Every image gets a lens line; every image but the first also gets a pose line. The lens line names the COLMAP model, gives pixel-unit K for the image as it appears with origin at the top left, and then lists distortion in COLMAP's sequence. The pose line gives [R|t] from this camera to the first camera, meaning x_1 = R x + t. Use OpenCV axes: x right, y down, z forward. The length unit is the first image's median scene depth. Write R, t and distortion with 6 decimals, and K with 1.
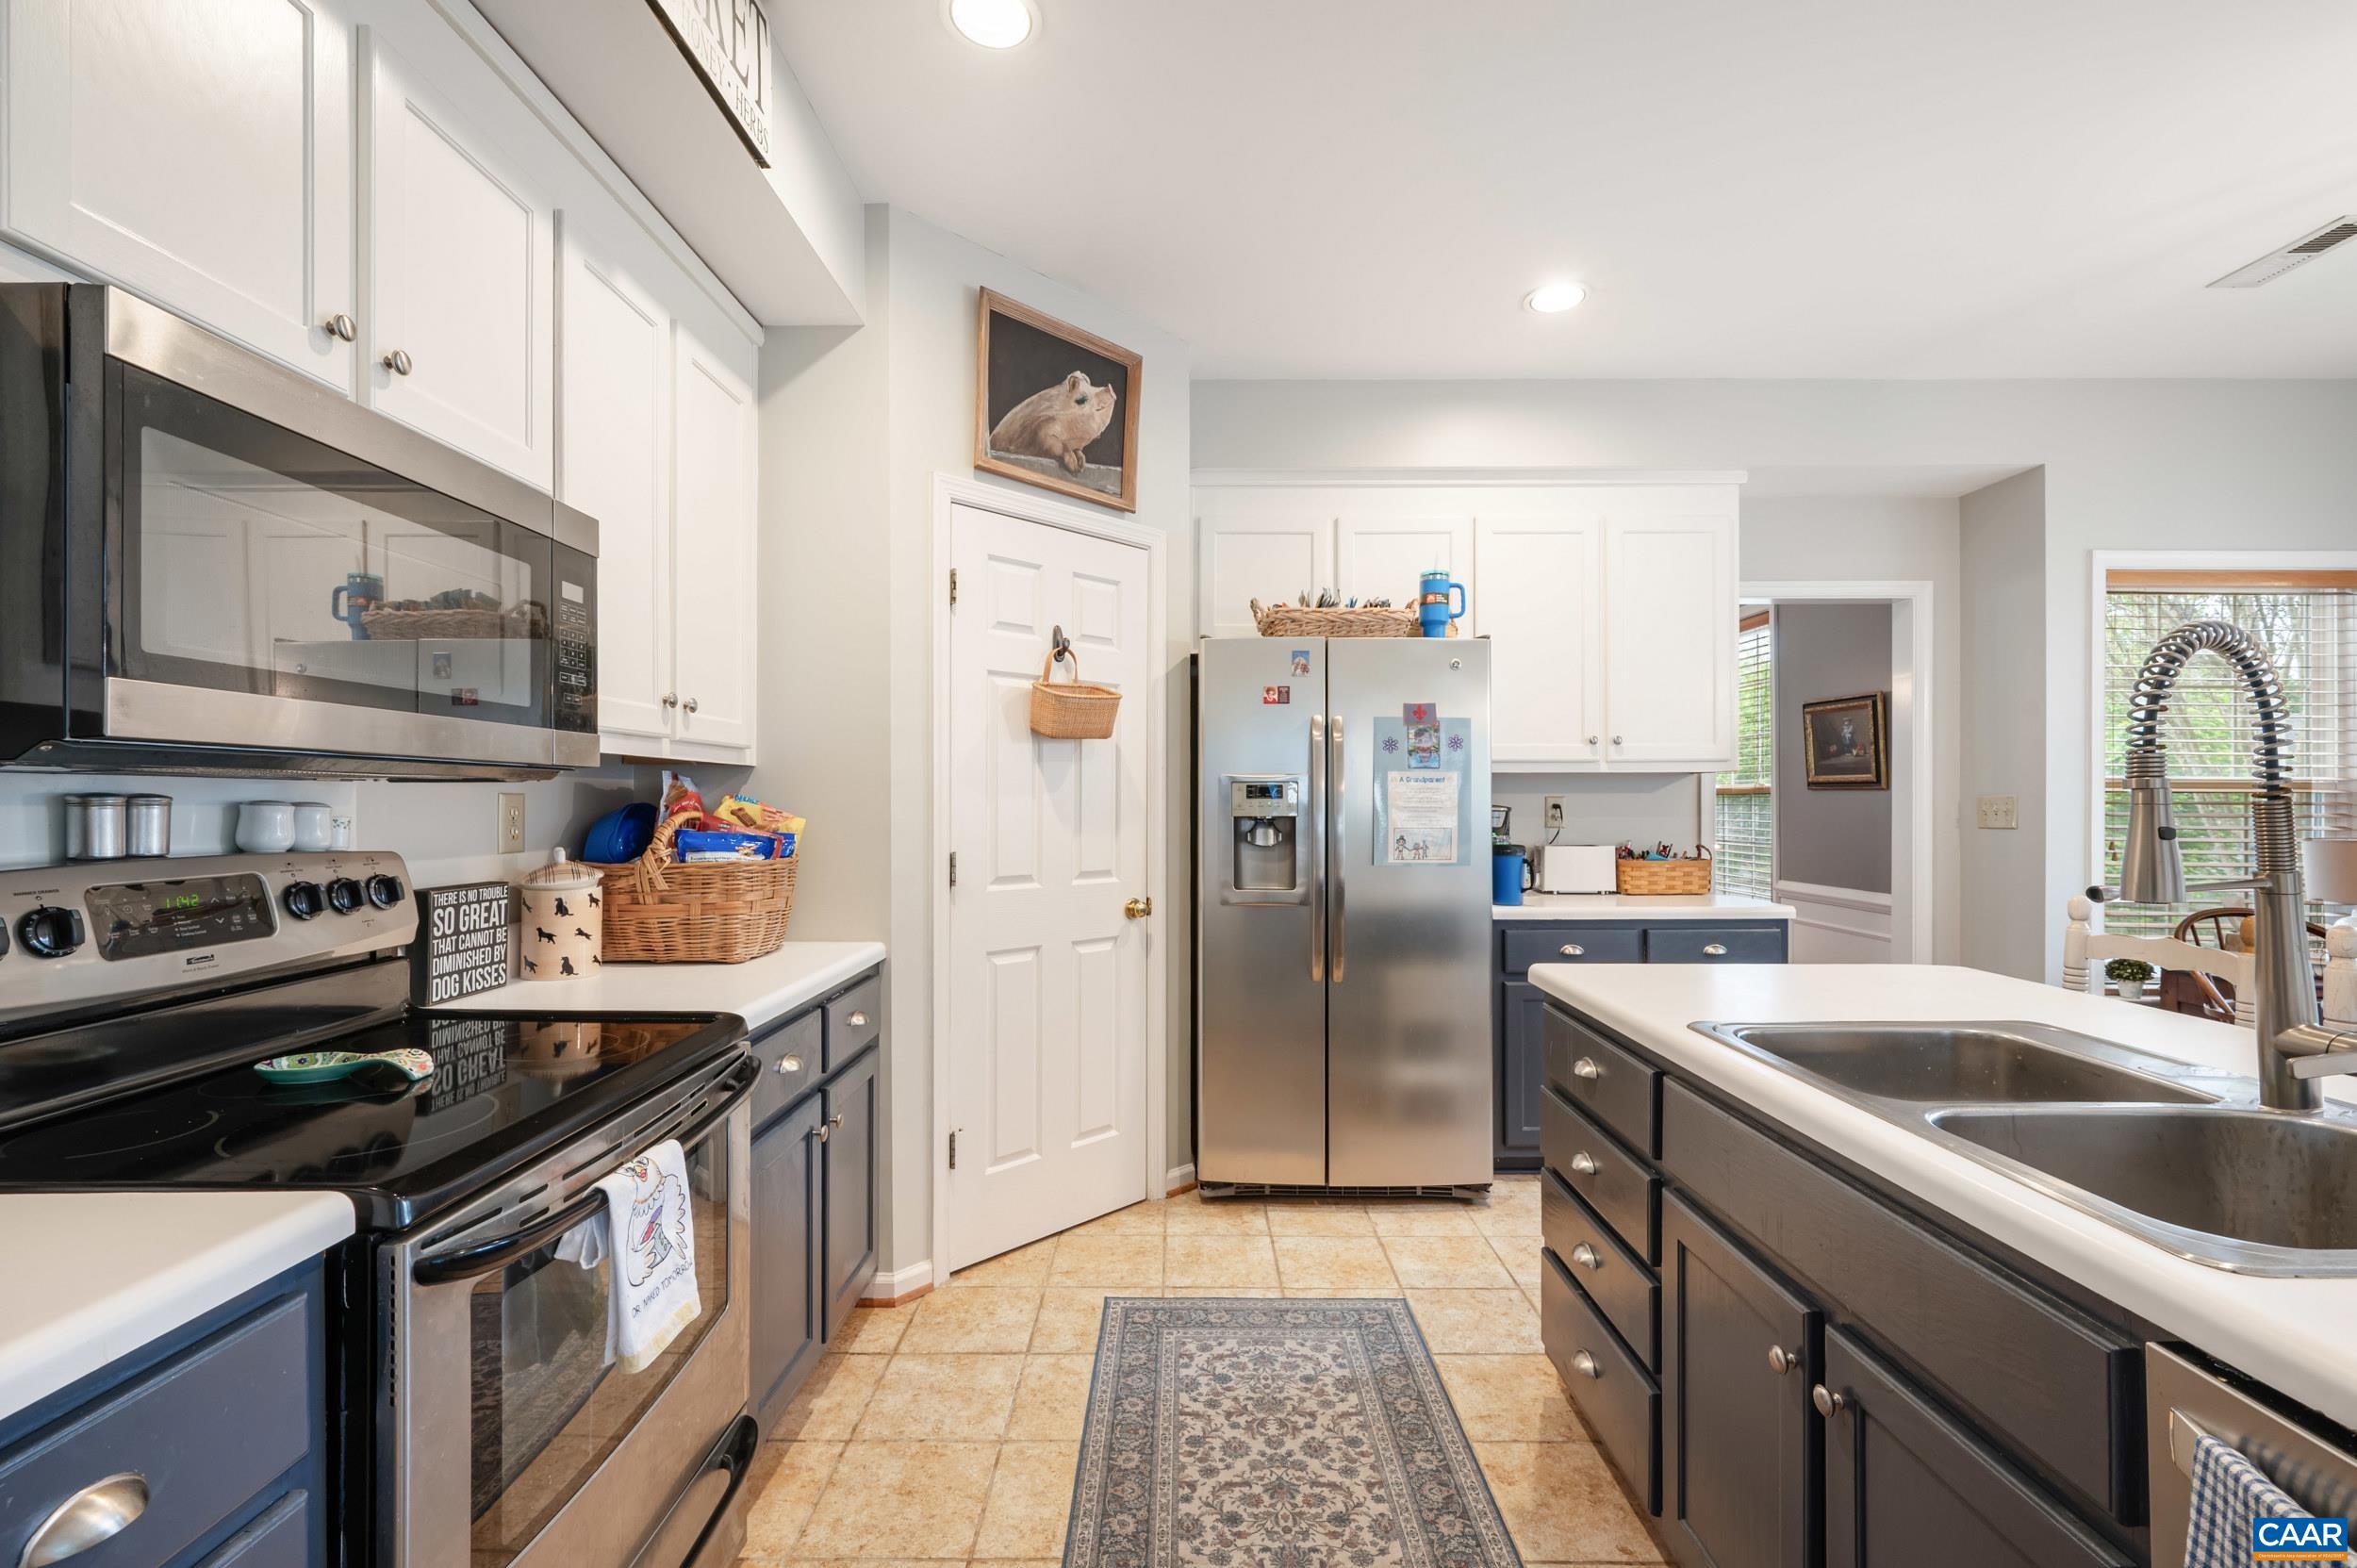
lens RADIAL K [[1022.4, 0, 1148.4], [0, 1022.4, 802.0], [0, 0, 1]] dist [-0.001229, 0.000955]
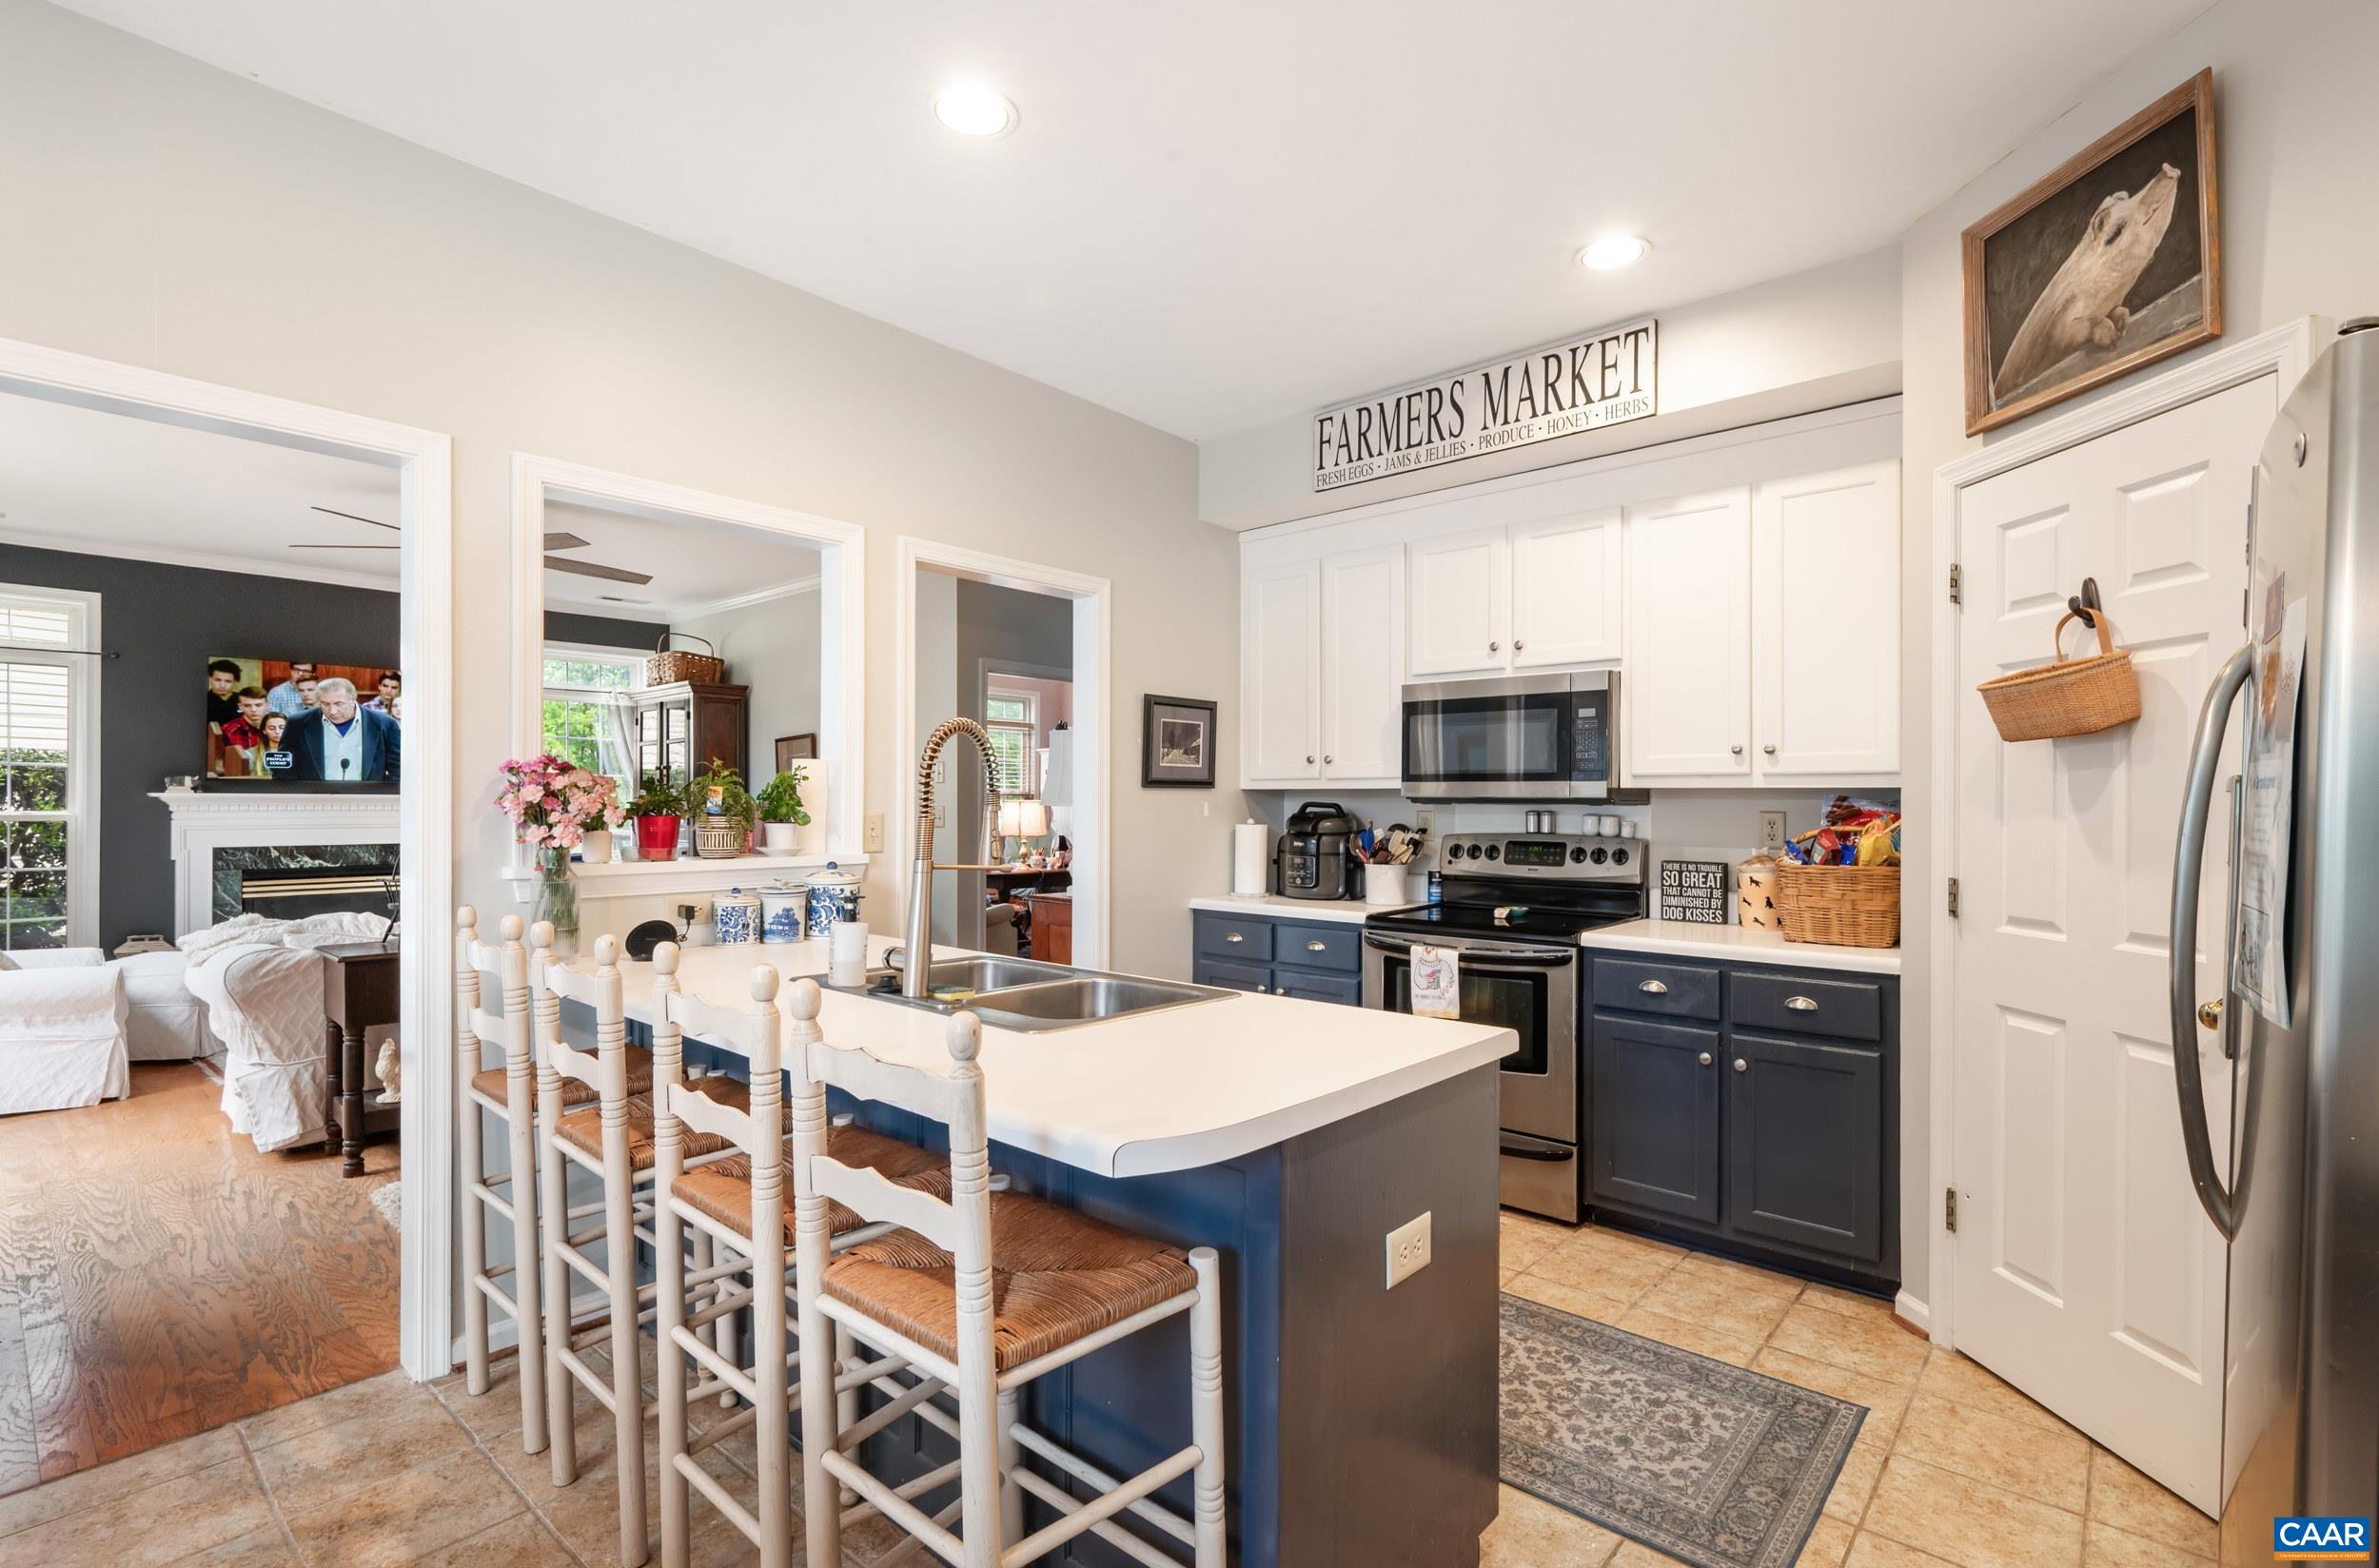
lens RADIAL K [[1064.9, 0, 1183.4], [0, 1064.9, 799.8], [0, 0, 1]] dist [-0.000242, -0.000396]
pose [[-0.659410, -0.001937, -0.751781, 1.315996], [-0.004111, 0.999991, 0.001030, -0.025840], [0.751772, 0.003770, -0.659412, 1.519353]]
